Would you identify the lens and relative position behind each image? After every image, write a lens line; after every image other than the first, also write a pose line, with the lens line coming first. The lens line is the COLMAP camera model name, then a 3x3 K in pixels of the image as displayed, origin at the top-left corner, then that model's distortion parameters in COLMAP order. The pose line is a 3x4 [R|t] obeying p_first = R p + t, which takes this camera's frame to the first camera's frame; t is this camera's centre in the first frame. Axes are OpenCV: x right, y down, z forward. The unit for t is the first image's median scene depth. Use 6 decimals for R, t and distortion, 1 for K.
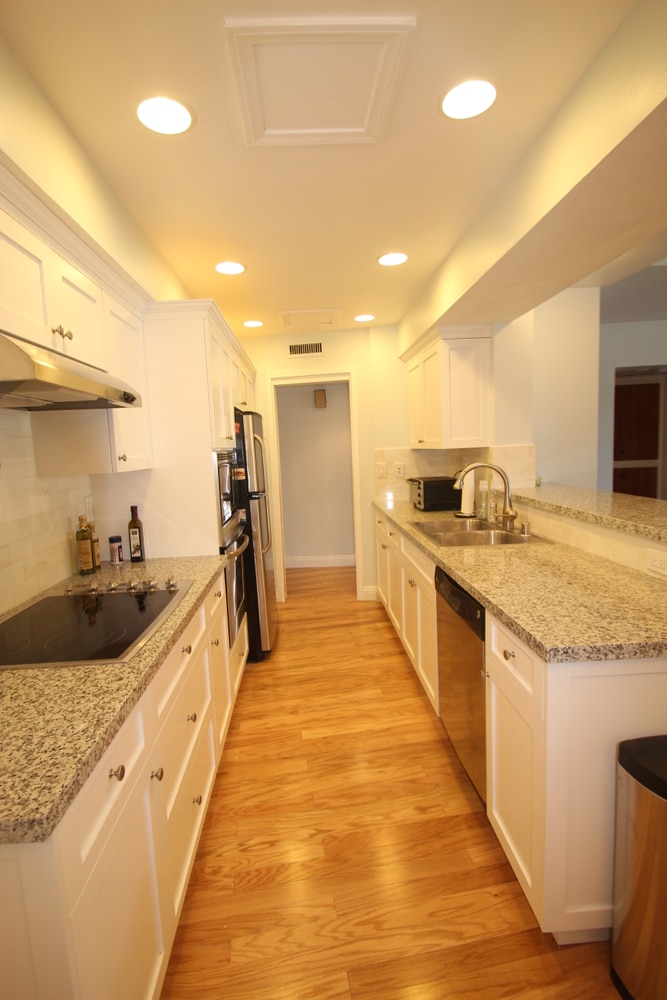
lens RADIAL K [[478.2, 0, 322.4], [0, 478.2, 494.2], [0, 0, 1]] dist [0.001041, -0.005127]
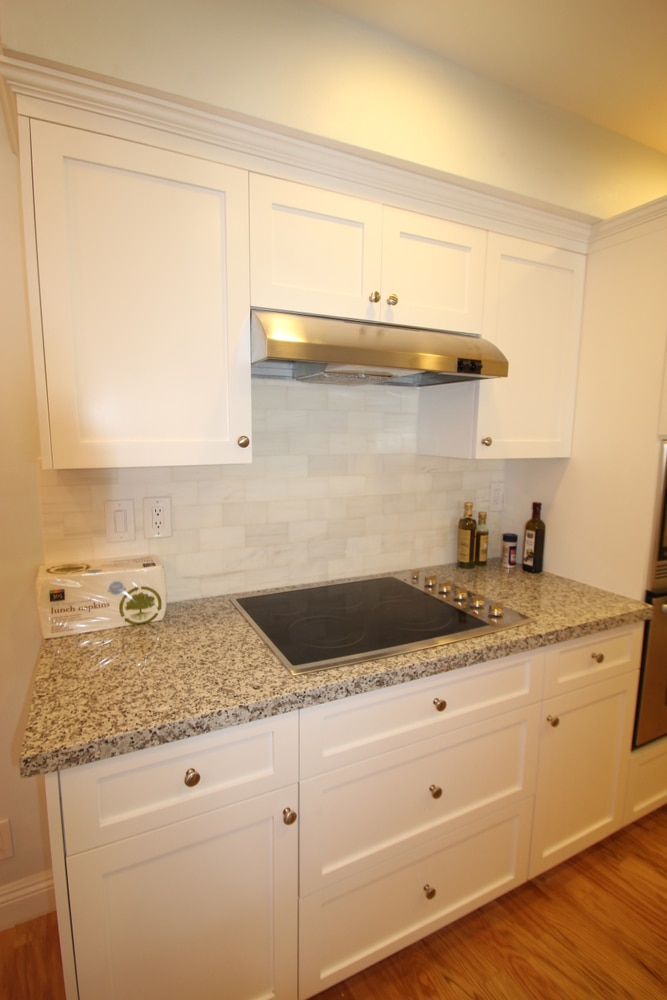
lens RADIAL K [[483.2, 0, 320.1], [0, 483.2, 496.0], [0, 0, 1]] dist [0.004726, -0.013407]
pose [[0.389356, 0.171123, -0.905052, 0.189690], [-0.116210, 0.983865, 0.136031, -0.053144], [0.913727, 0.052211, 0.402960, 0.348802]]
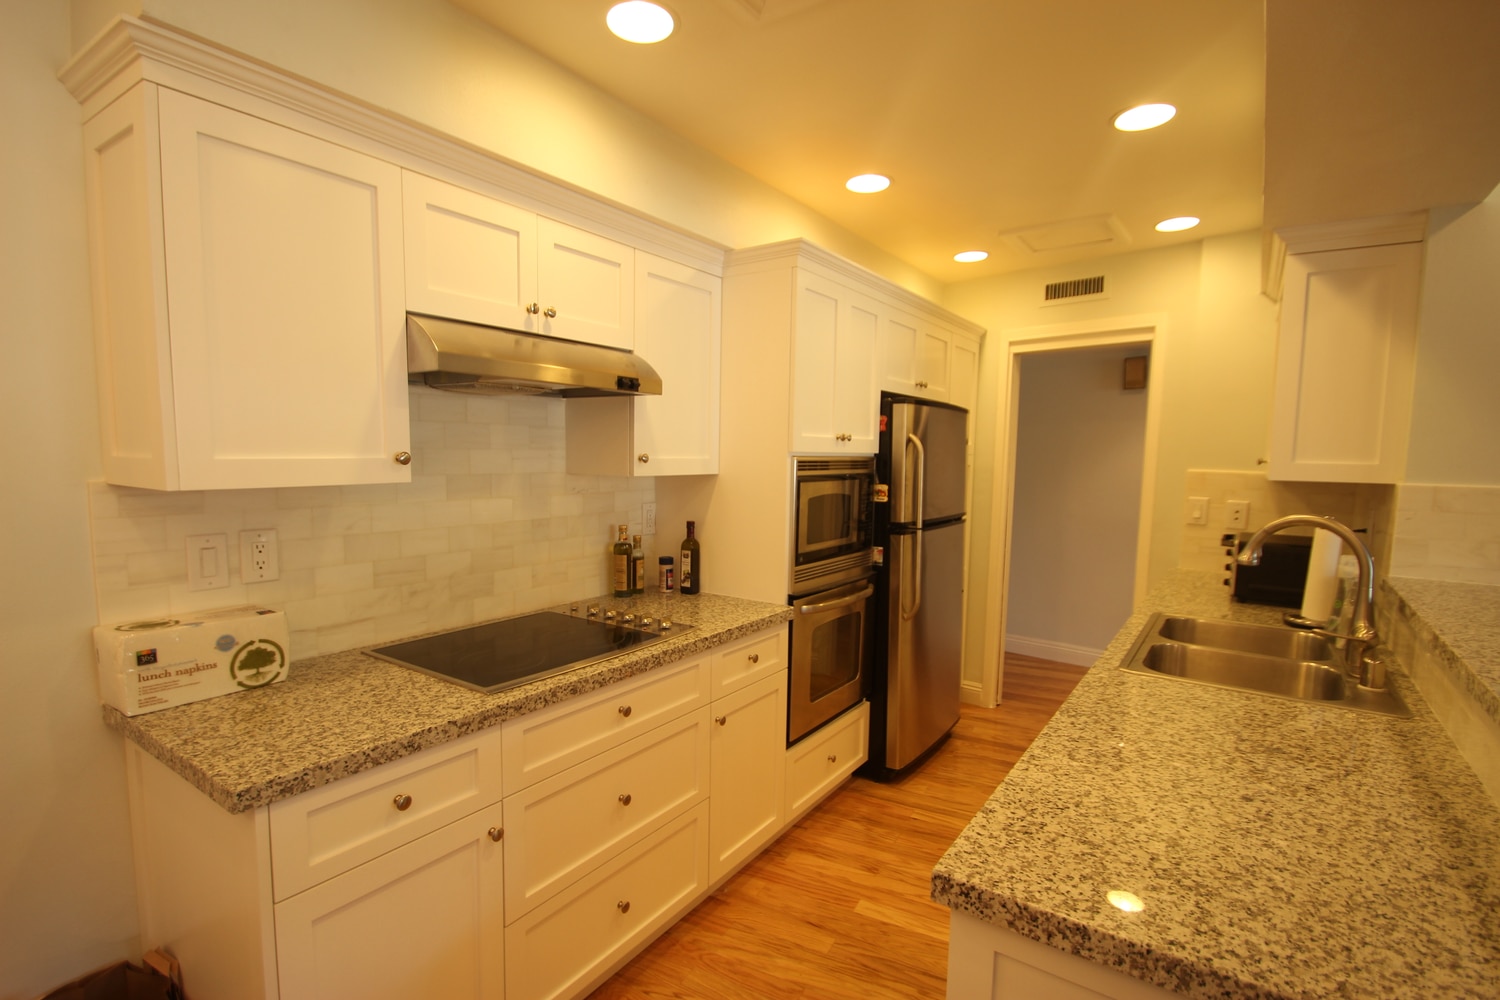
lens RADIAL K [[724.9, 0, 734.4], [0, 724.9, 521.1], [0, 0, 1]] dist [0.004726, -0.013407]
pose [[0.791942, 0.115281, -0.599615, 0.363732], [-0.109866, 0.992891, 0.045786, -0.036688], [0.600631, 0.029618, 0.798978, 0.108809]]
